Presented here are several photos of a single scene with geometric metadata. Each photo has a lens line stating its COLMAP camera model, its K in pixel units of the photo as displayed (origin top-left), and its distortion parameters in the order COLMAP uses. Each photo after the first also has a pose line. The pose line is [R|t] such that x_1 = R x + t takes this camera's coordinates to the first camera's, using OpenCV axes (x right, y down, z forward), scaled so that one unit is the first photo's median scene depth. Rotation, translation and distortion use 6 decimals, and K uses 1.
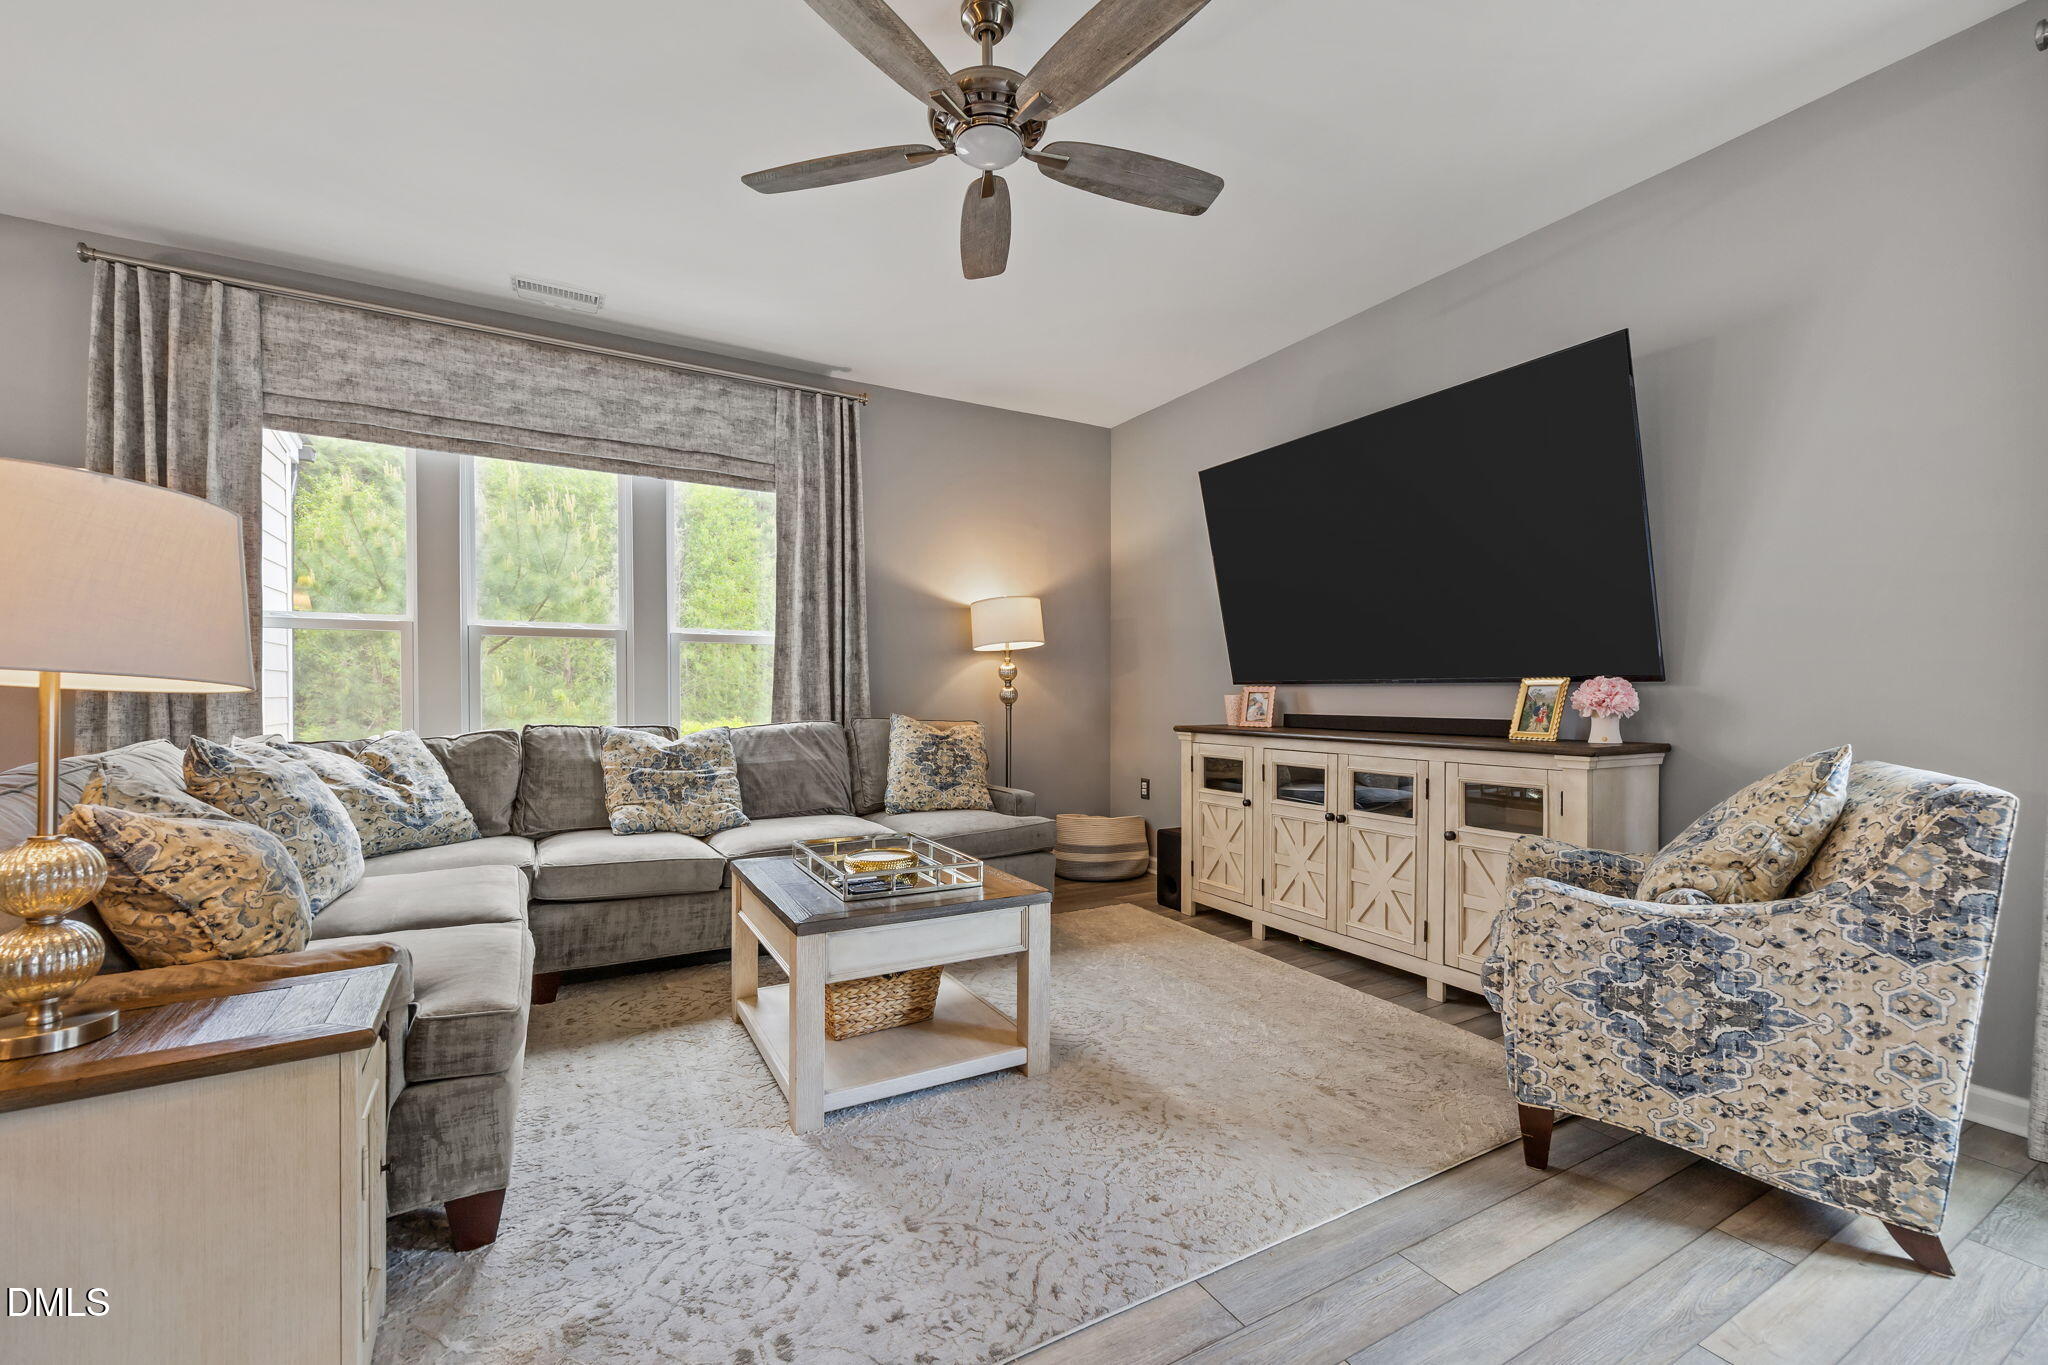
lens RADIAL K [[835.0, 0, 1021.7], [0, 835.0, 700.5], [0, 0, 1]] dist [0.005876, -0.000064]
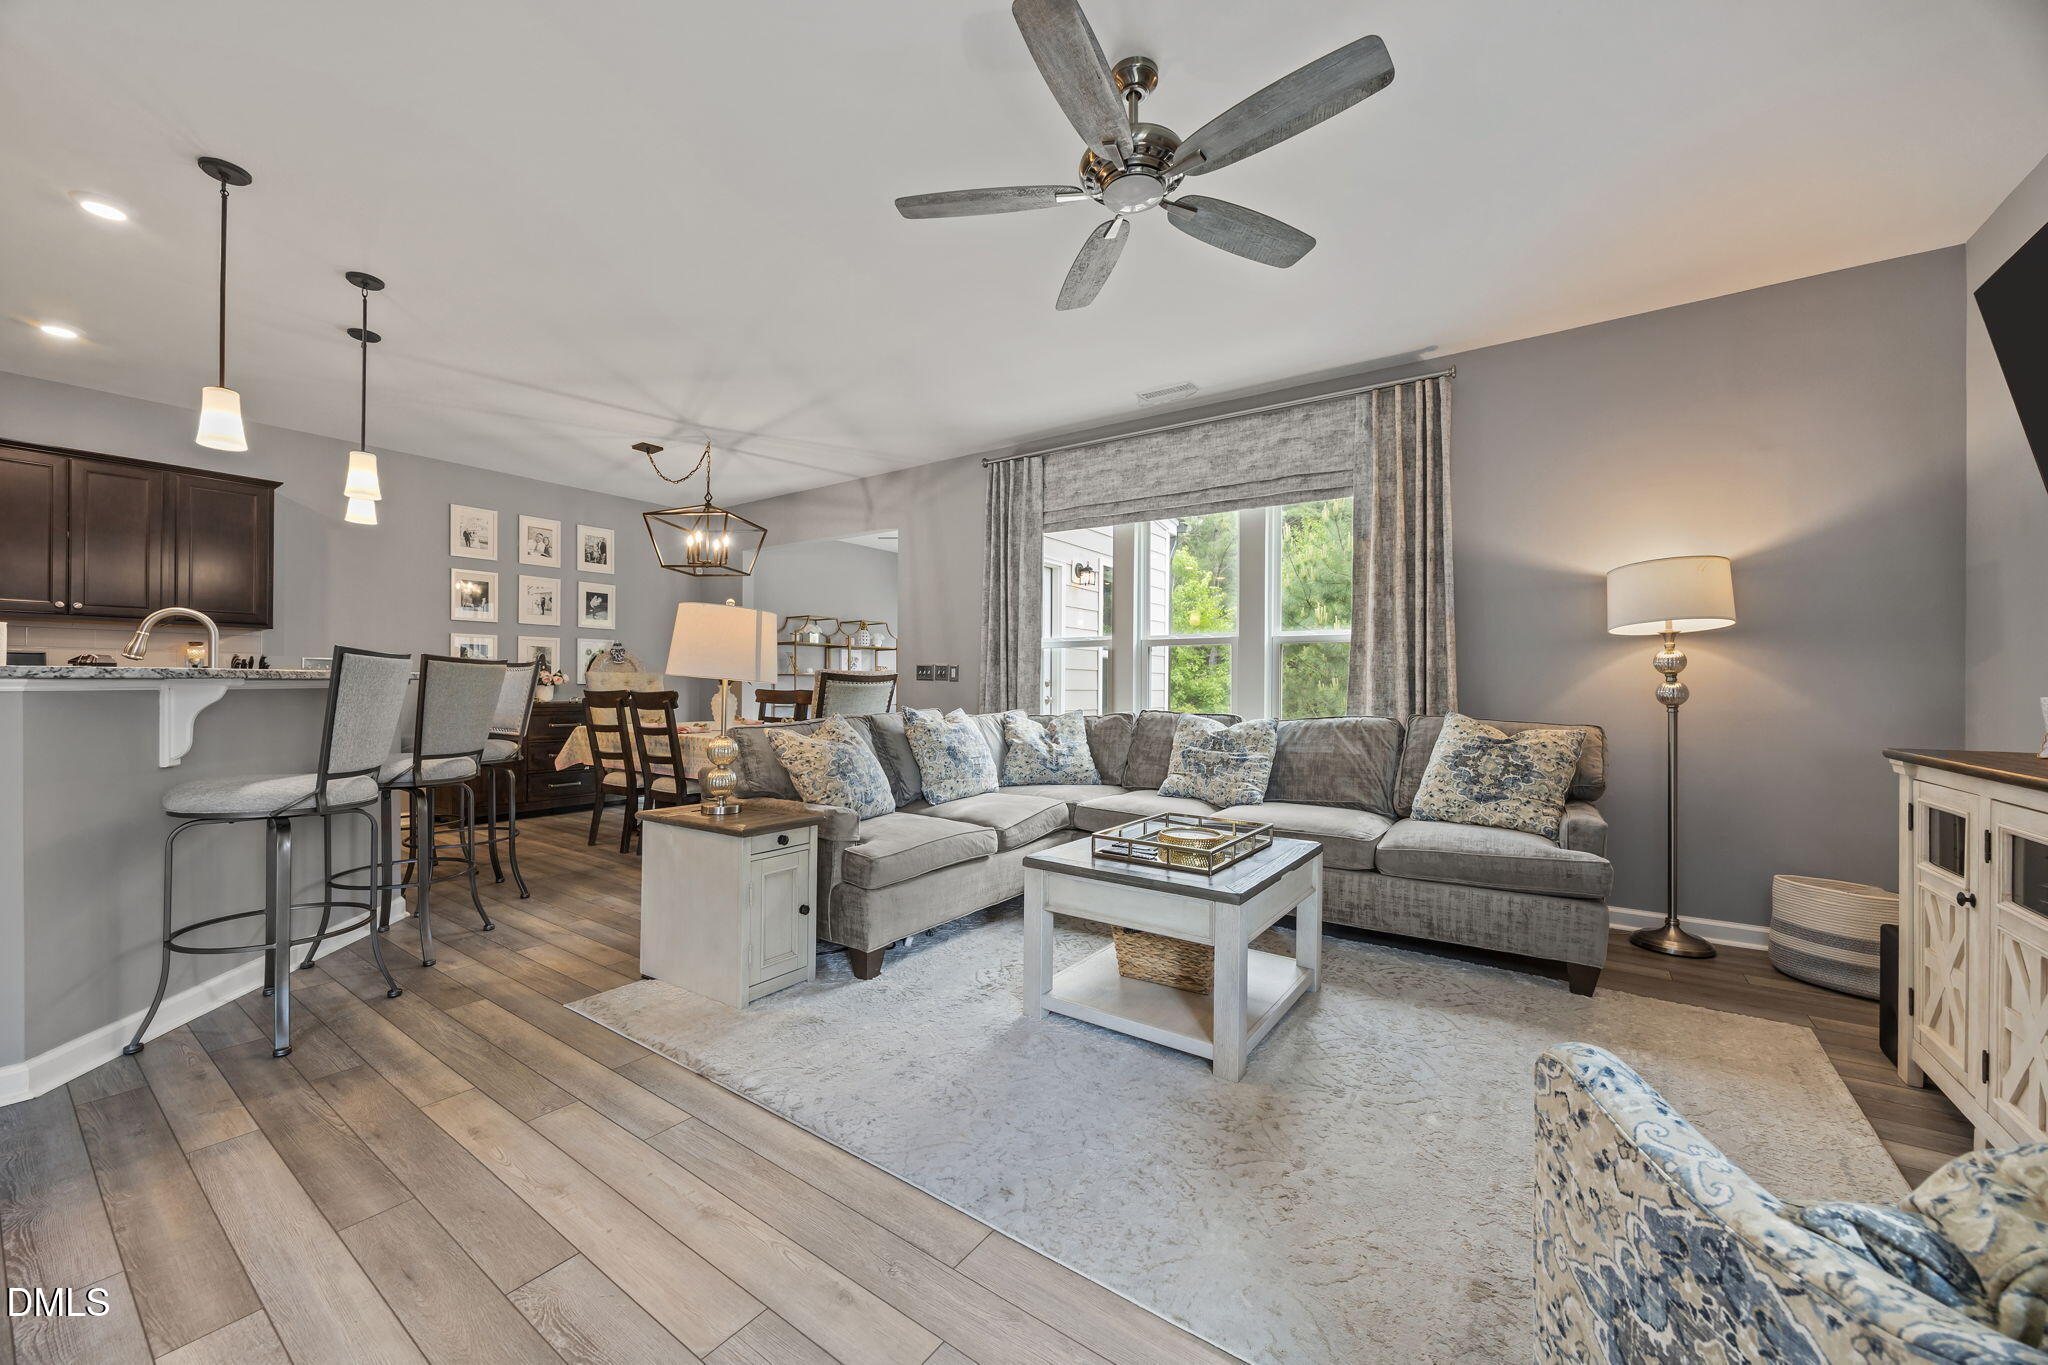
lens RADIAL K [[779.7, 0, 1012.6], [0, 779.7, 681.5], [0, 0, 1]] dist [-0.001547, 0.000101]
pose [[0.420197, -0.002428, -0.907430, 0.527344], [-0.015219, 0.999837, -0.009722, -0.002075], [0.907305, 0.017895, 0.420091, 0.273510]]
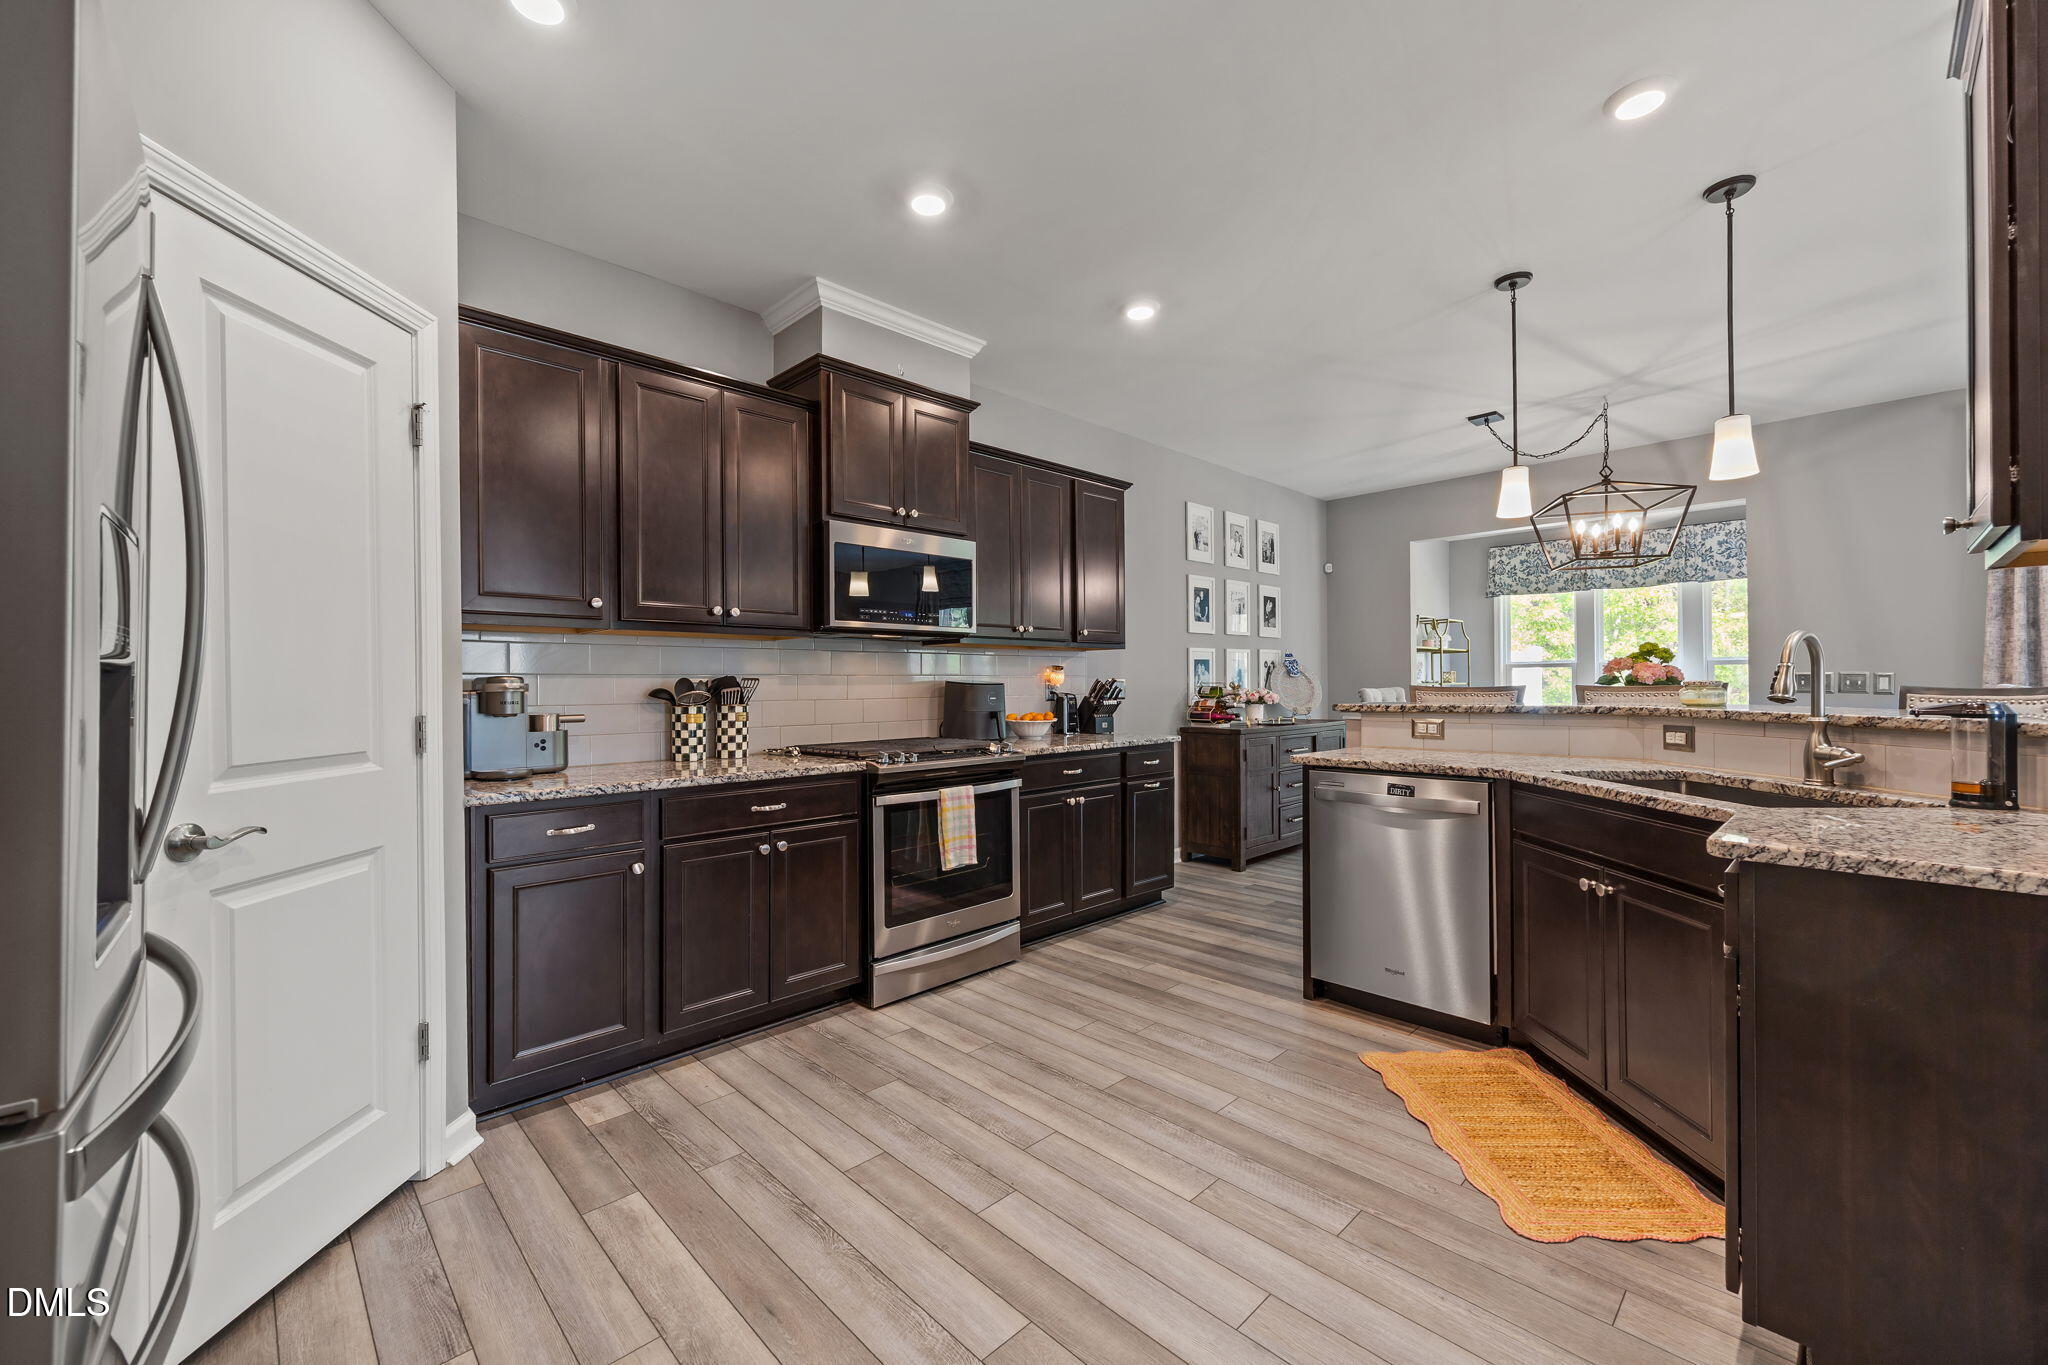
lens RADIAL K [[817.7, 0, 1010.9], [0, 817.7, 682.7], [0, 0, 1]] dist [0.002510, 0.000148]
pose [[0.249126, -0.006093, -0.968452, -0.133403], [0.000957, 0.999981, -0.006045, -0.030313], [0.968471, 0.000579, 0.249127, -0.943232]]
